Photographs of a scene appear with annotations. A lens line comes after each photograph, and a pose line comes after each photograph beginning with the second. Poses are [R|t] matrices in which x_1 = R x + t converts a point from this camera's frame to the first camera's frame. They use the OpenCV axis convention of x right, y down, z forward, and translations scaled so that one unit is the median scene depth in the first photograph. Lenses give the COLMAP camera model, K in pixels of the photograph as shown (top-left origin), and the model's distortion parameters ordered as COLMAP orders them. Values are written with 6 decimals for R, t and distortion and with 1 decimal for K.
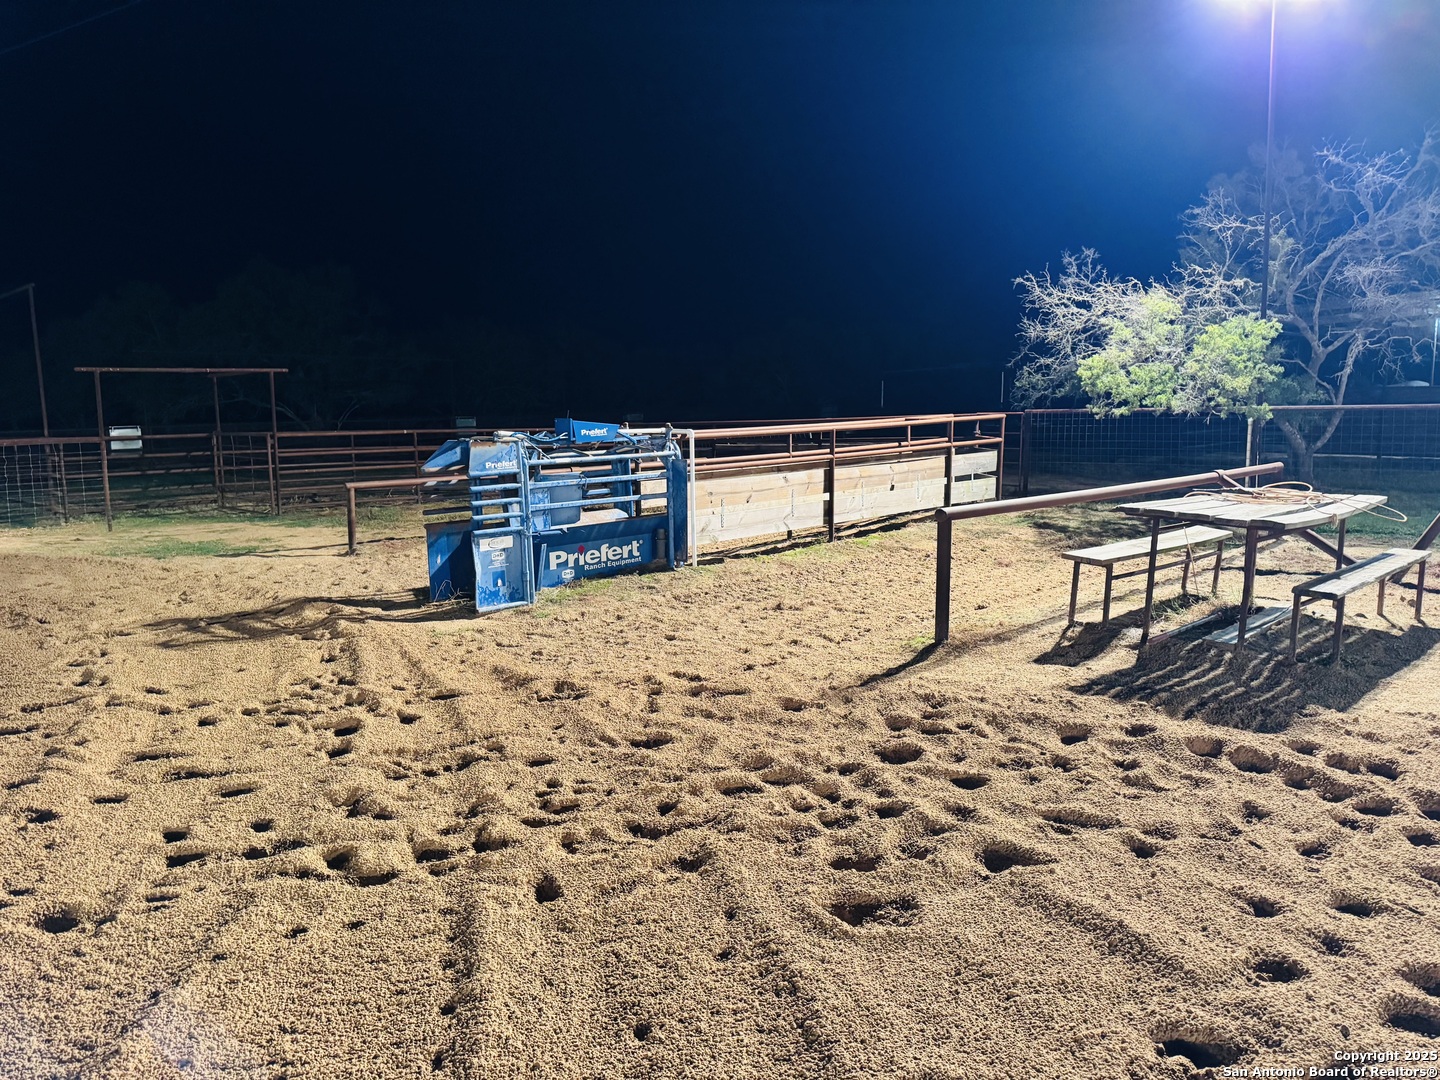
lens RADIAL K [[994.5, 0, 719.9], [0, 994.5, 555.6], [0, 0, 1]] dist [0.079954, -0.068188]
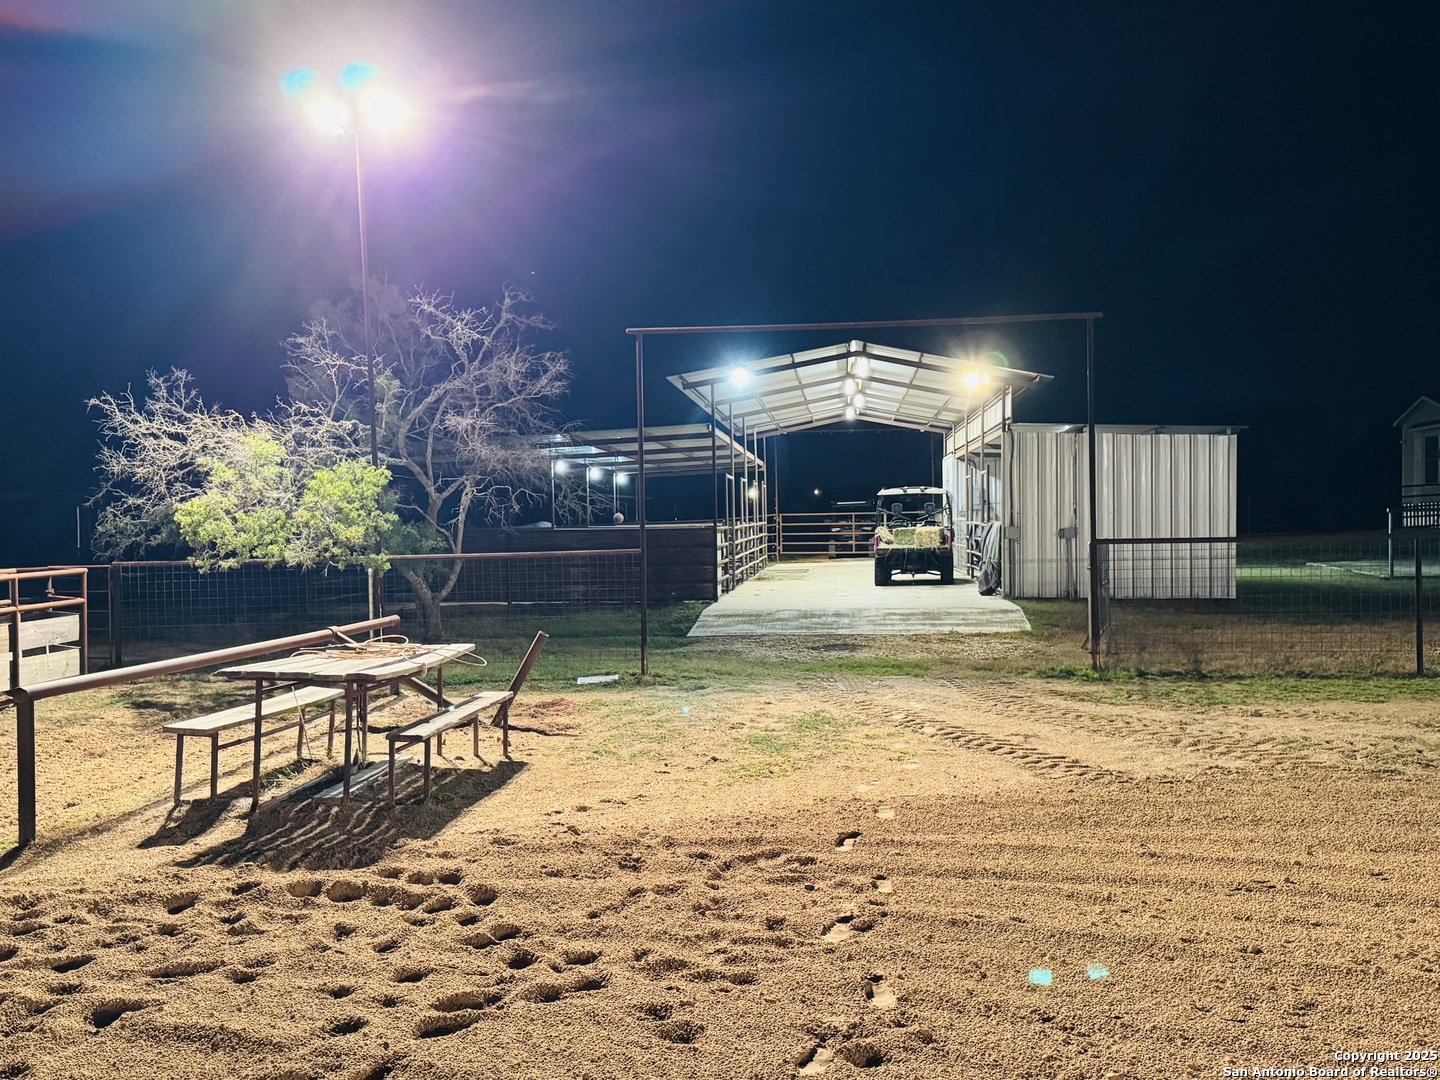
lens RADIAL K [[1247.7, 0, 720.0], [0, 1247.7, 540.0], [0, 0, 1]] dist [0.097377, -0.242910]
pose [[0.736987, -0.004561, 0.675891, -0.049775], [0.110604, 0.987312, -0.113939, 0.014108], [-0.666796, 0.158728, 0.728141, -0.169252]]
